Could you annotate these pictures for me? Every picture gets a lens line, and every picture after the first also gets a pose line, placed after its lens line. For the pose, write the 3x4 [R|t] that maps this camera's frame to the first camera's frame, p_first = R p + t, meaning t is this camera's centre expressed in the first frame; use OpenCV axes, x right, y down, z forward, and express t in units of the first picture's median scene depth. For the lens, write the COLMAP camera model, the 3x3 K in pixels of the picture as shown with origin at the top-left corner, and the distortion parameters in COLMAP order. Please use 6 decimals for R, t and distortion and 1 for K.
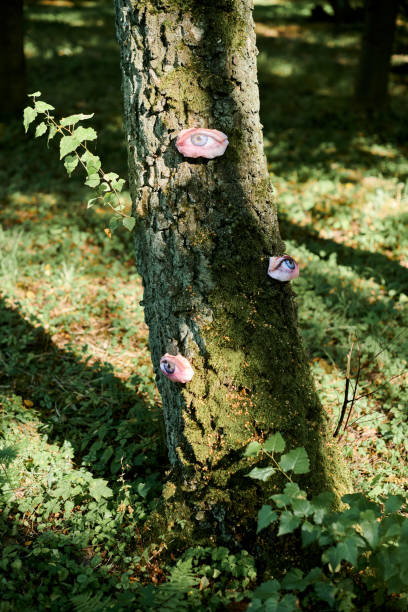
lens RADIAL K [[898.7, 0, 204.0], [0, 898.7, 306.0], [0, 0, 1]] dist [-0.134768, 0.026256]
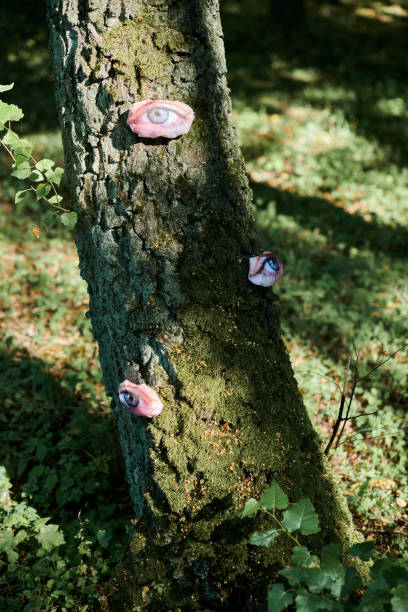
lens RADIAL K [[898.7, 0, 204.0], [0, 898.7, 306.0], [0, 0, 1]] dist [-0.134768, 0.026256]
pose [[0.992727, -0.052000, 0.108581, -0.056591], [0.041354, 0.994317, 0.098096, -0.091159], [-0.113065, -0.092892, 0.989236, 0.198951]]
